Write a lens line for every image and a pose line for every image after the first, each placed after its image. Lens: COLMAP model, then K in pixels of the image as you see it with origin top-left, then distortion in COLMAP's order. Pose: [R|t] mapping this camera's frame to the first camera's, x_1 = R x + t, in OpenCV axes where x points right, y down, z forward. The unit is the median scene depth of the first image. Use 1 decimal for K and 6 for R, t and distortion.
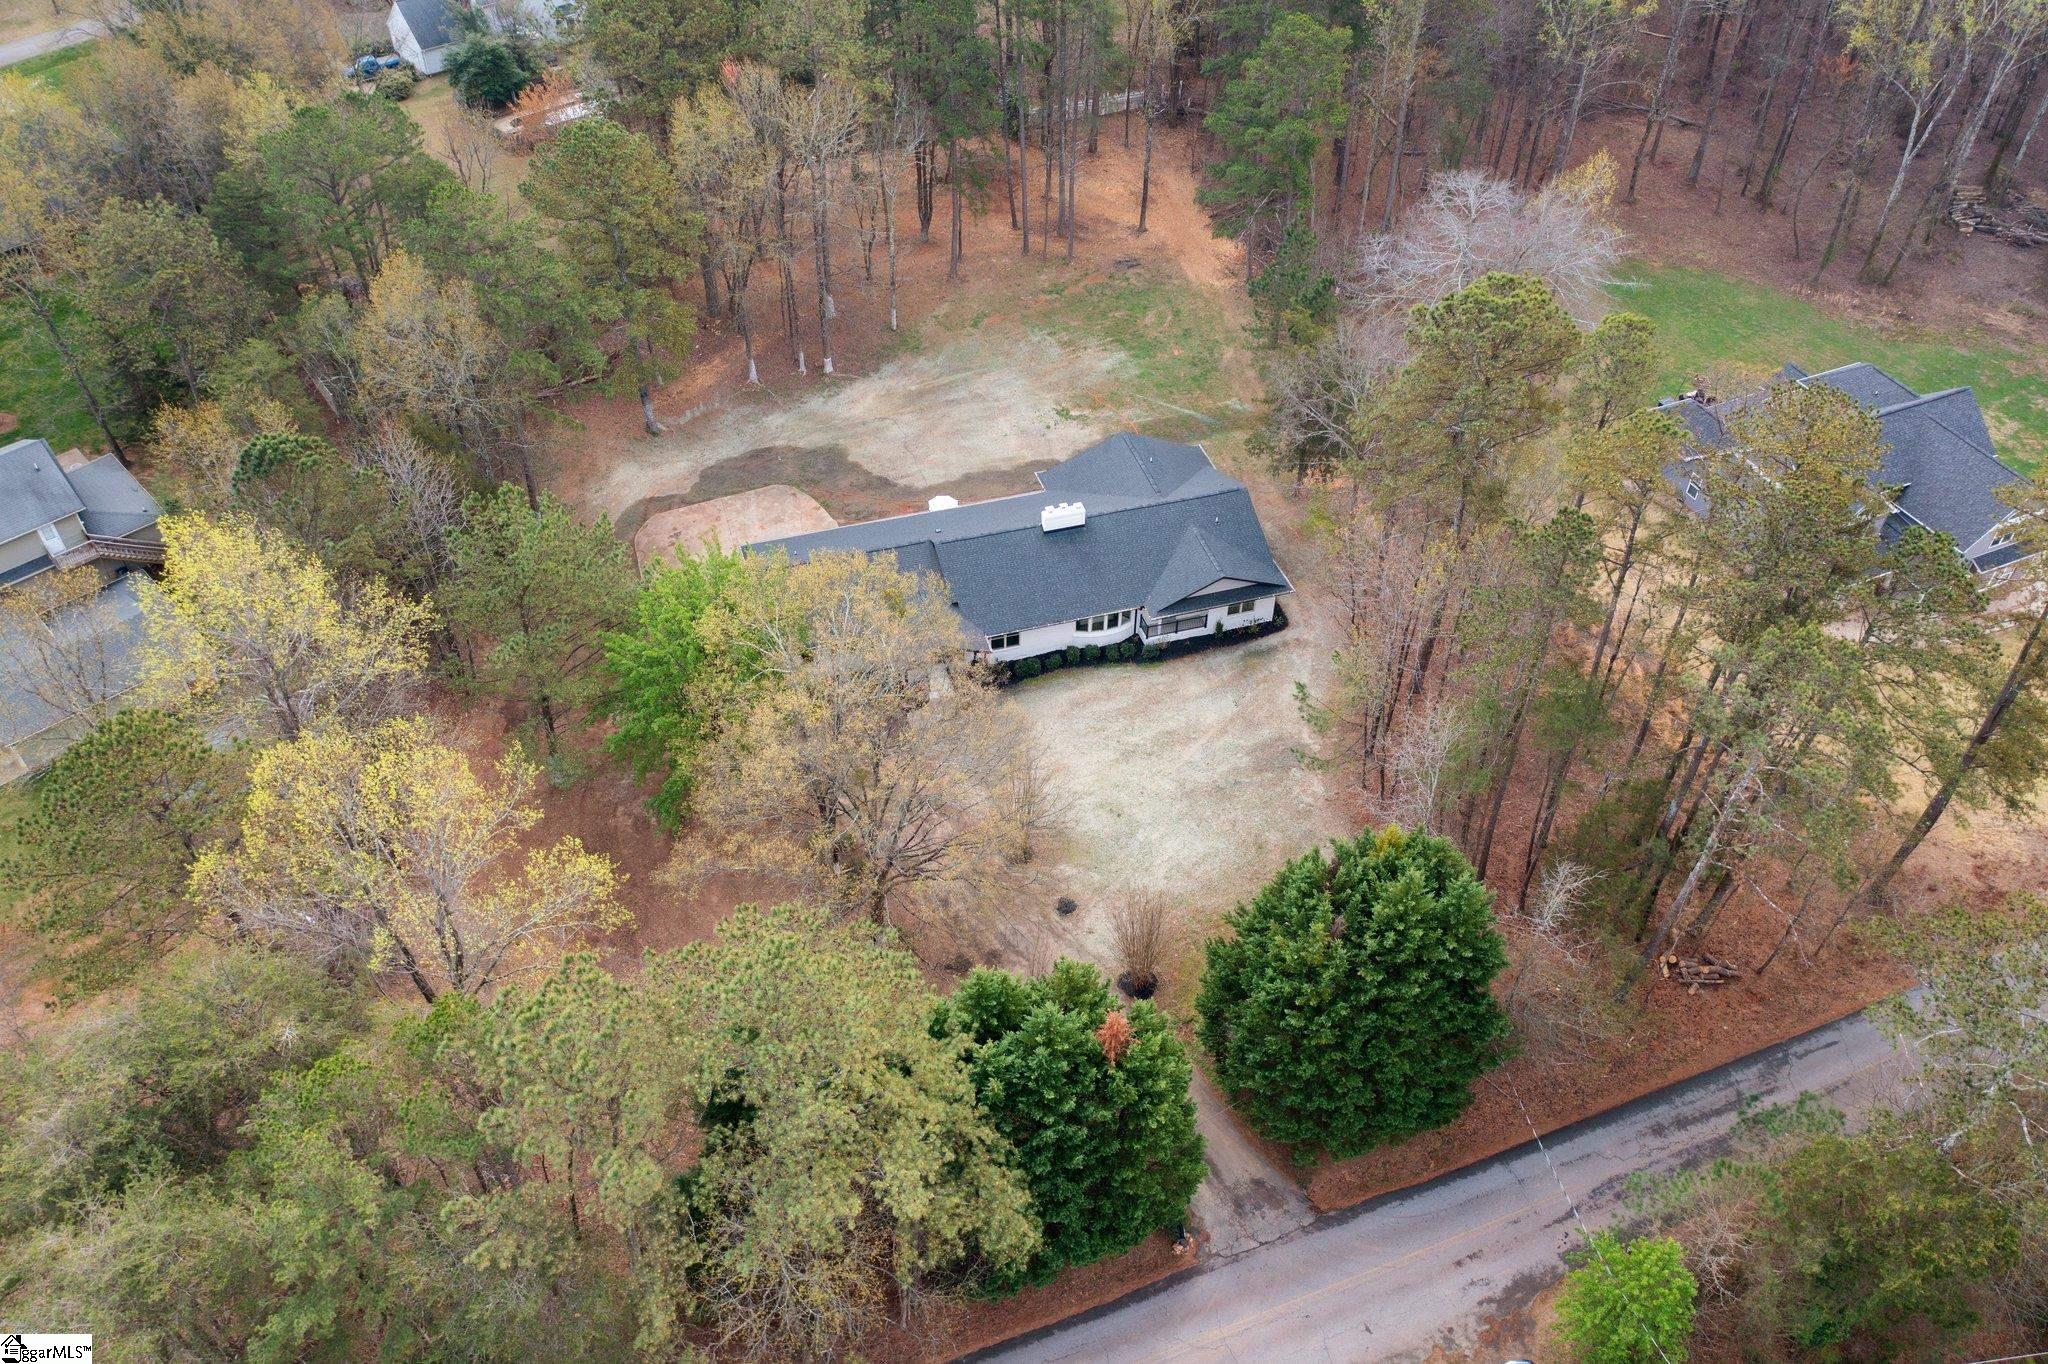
lens RADIAL K [[1617.9, 0, 1017.9], [0, 1617.9, 676.4], [0, 0, 1]] dist [-0.019007, 0.008558]
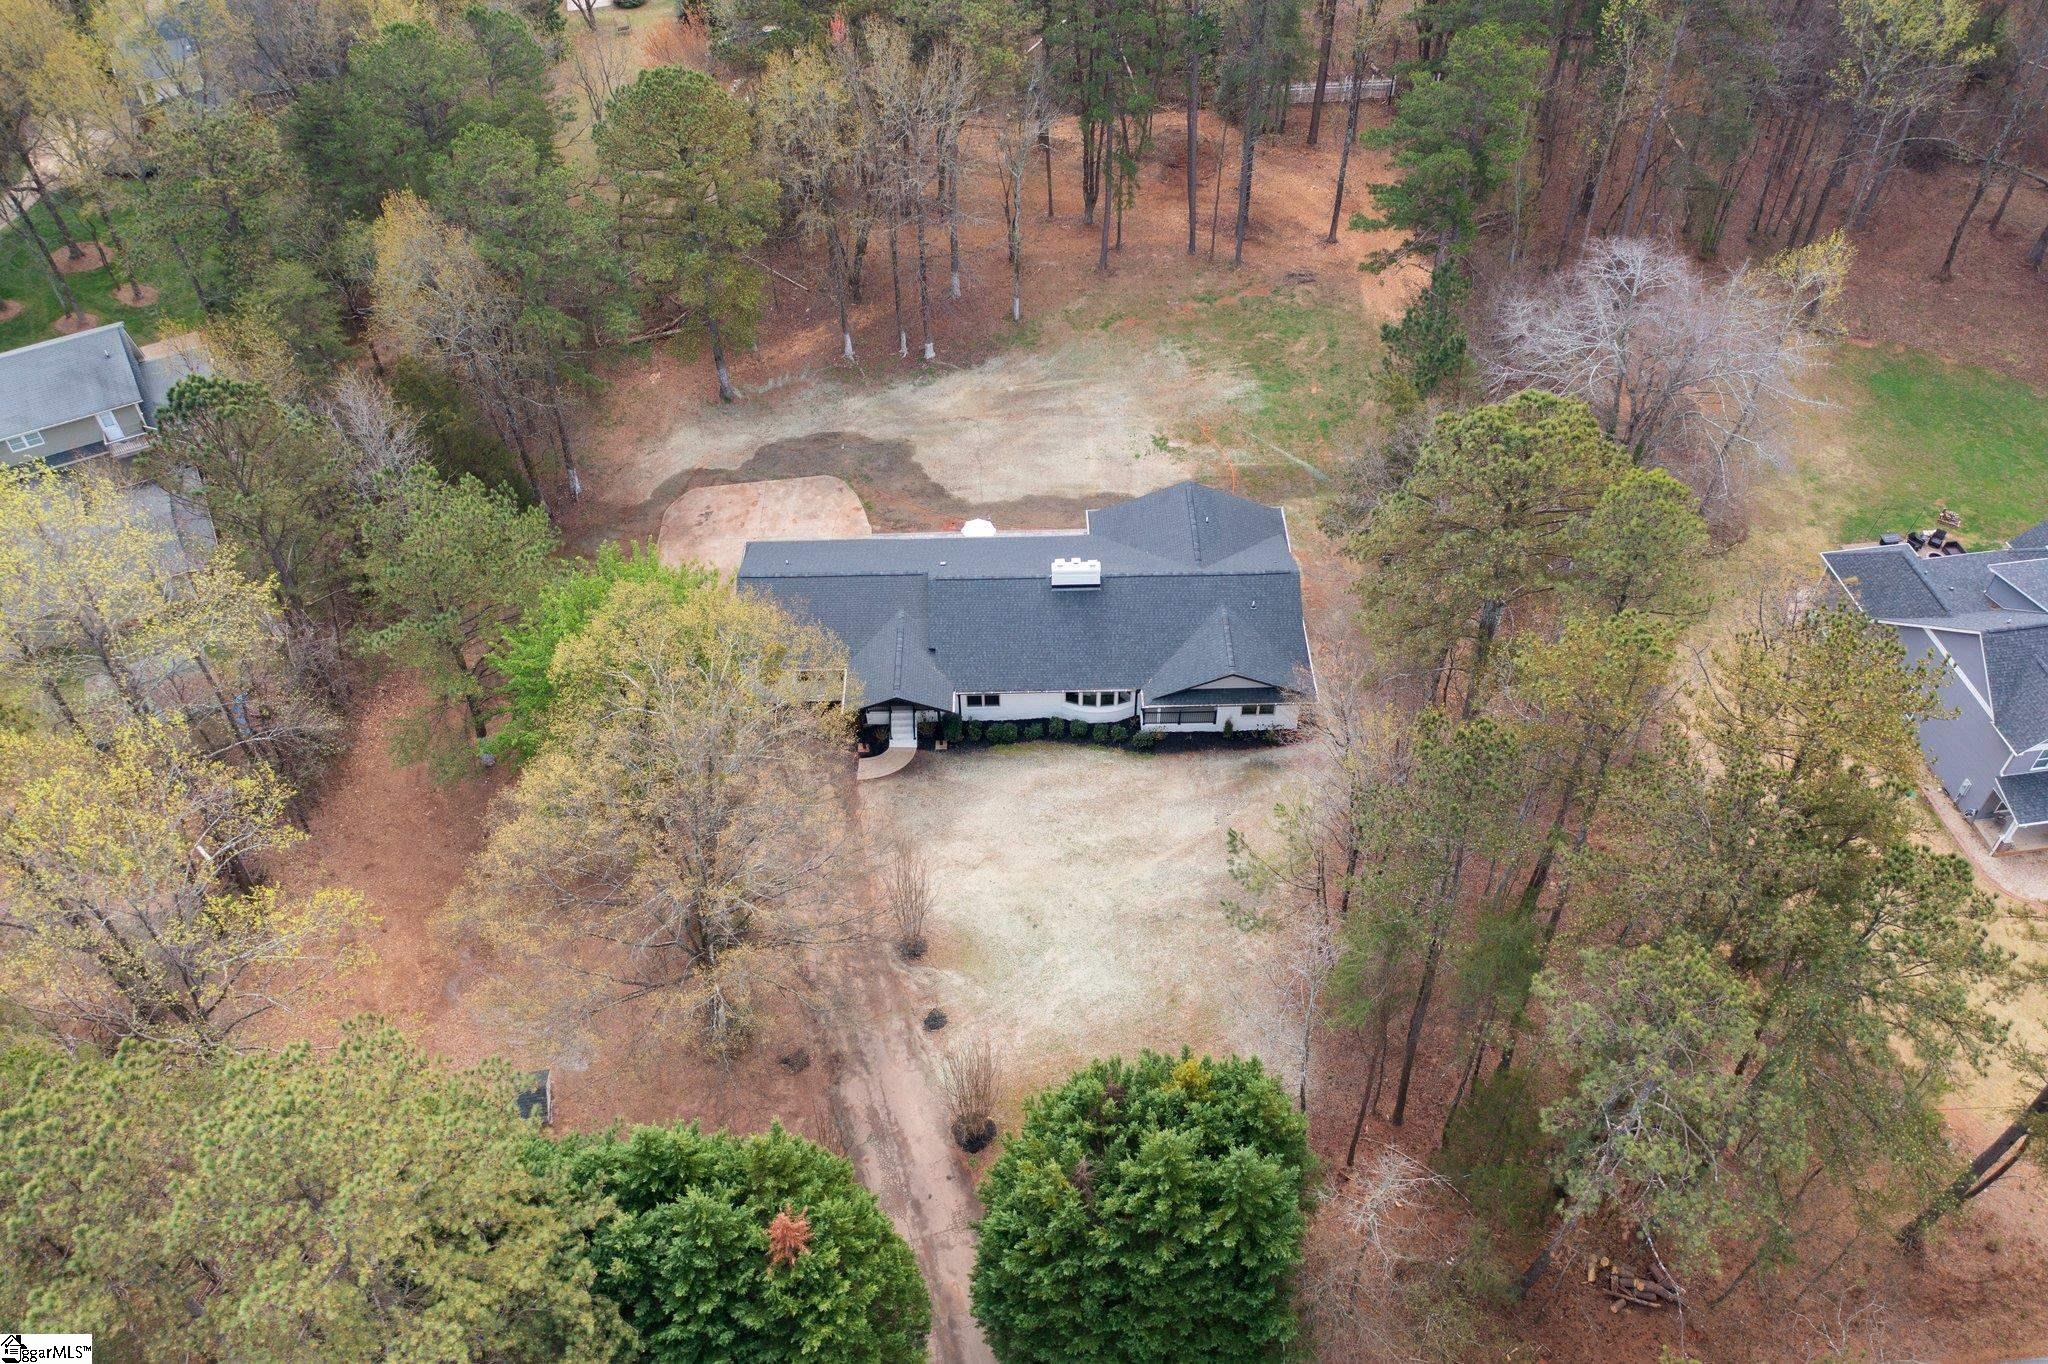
lens RADIAL K [[1617.9, 0, 1018.1], [0, 1617.9, 676.7], [0, 0, 1]] dist [-0.019007, 0.008558]
pose [[0.961060, 0.182902, -0.207149, 0.189627], [-0.172919, 0.982757, 0.065476, -0.093774], [0.215553, -0.027106, 0.976116, 0.120655]]
